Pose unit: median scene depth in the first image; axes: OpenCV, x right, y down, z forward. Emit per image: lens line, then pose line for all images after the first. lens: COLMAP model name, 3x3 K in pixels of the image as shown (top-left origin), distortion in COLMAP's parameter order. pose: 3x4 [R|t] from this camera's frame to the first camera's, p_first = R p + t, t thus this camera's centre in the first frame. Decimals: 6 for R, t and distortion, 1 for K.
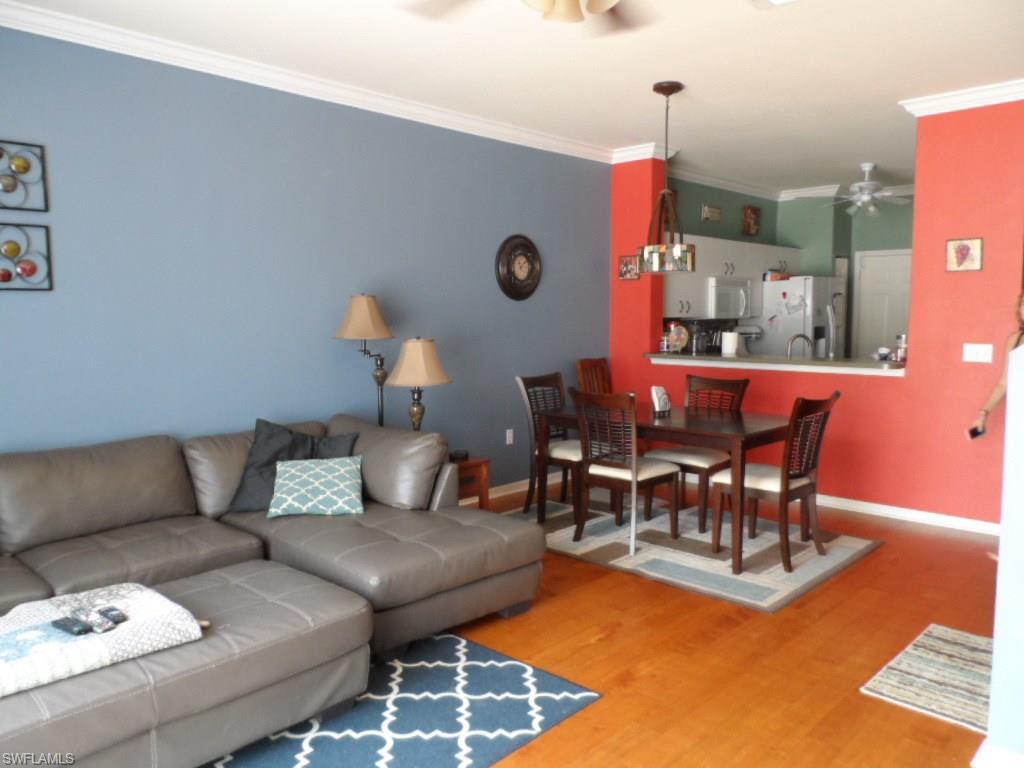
lens RADIAL K [[784.0, 0, 512.0], [0, 784.0, 384.0], [0, 0, 1]] dist [-0.005485, -0.001034]
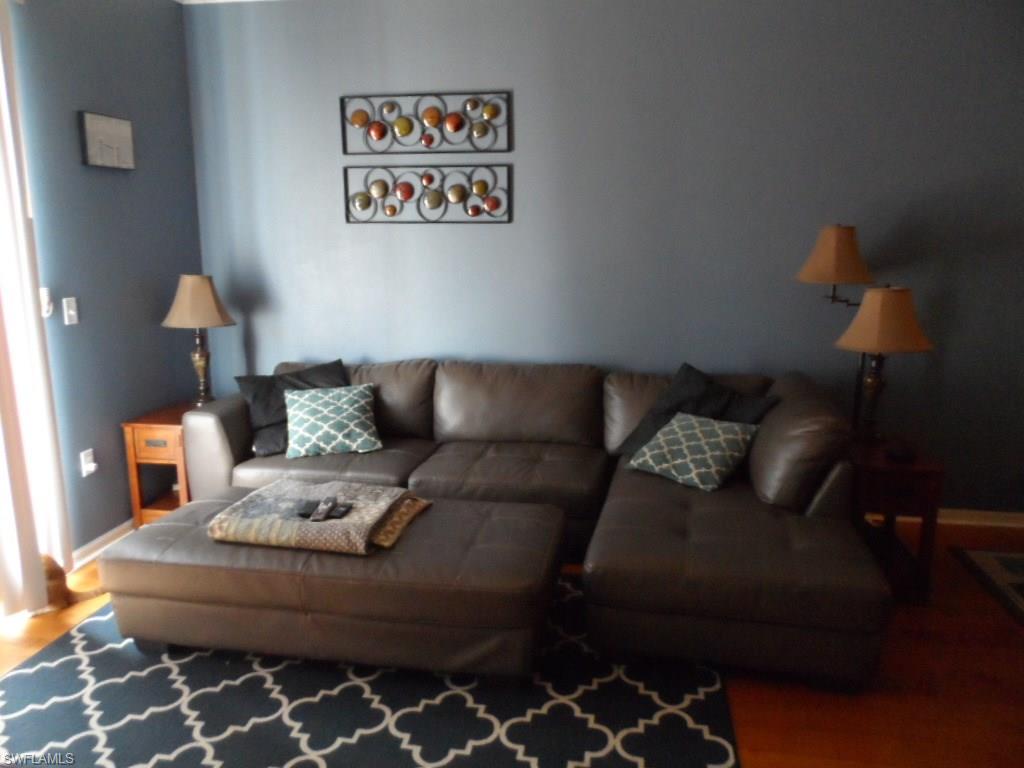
lens RADIAL K [[784.0, 0, 512.0], [0, 784.0, 384.0], [0, 0, 1]] dist [-0.005485, -0.001034]
pose [[0.556653, 0.168606, -0.813455, 0.387274], [-0.084599, 0.985602, 0.146396, -0.059350], [0.826426, -0.012674, 0.562903, 0.384915]]
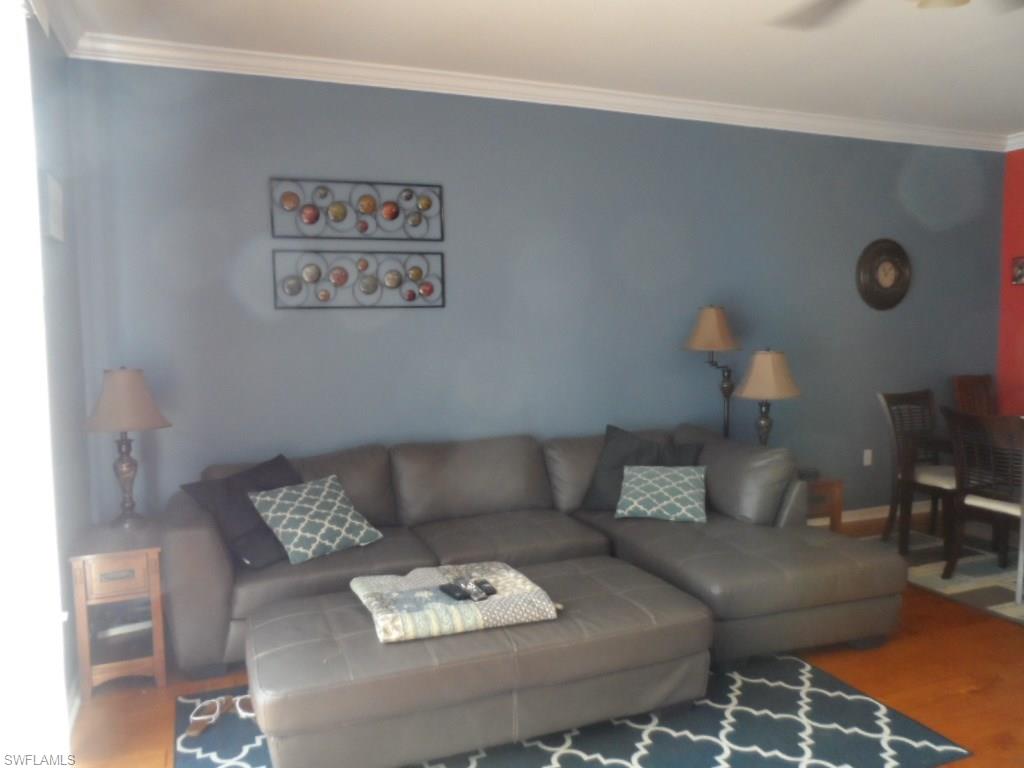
lens RADIAL K [[784.0, 0, 512.0], [0, 784.0, 384.0], [0, 0, 1]] dist [-0.005485, -0.001034]
pose [[0.907685, 0.025044, -0.418904, 0.001754], [-0.031265, 0.999479, -0.007992, 0.002282], [0.418486, 0.020352, 0.907995, -0.027846]]
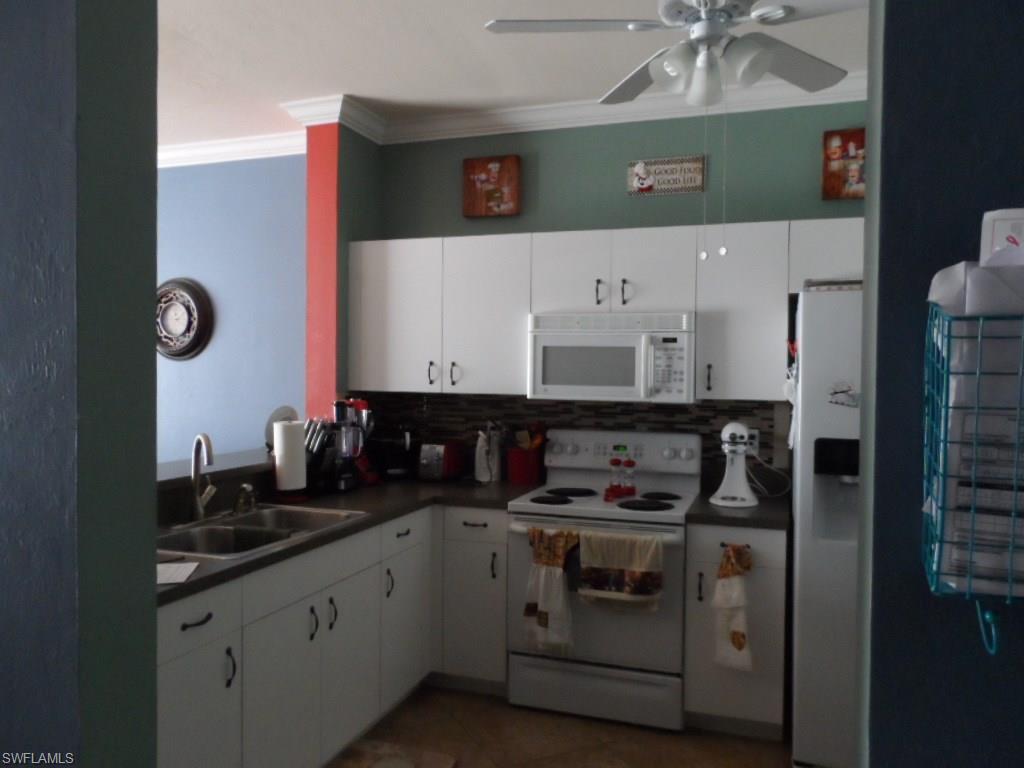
lens RADIAL K [[784.0, 0, 512.0], [0, 784.0, 384.0], [0, 0, 1]] dist [-0.005485, -0.001034]
pose [[0.409775, 0.025868, -0.911820, 1.039313], [-0.098646, 0.994992, -0.016104, -0.129612], [0.906837, 0.096546, 0.410274, 1.205923]]
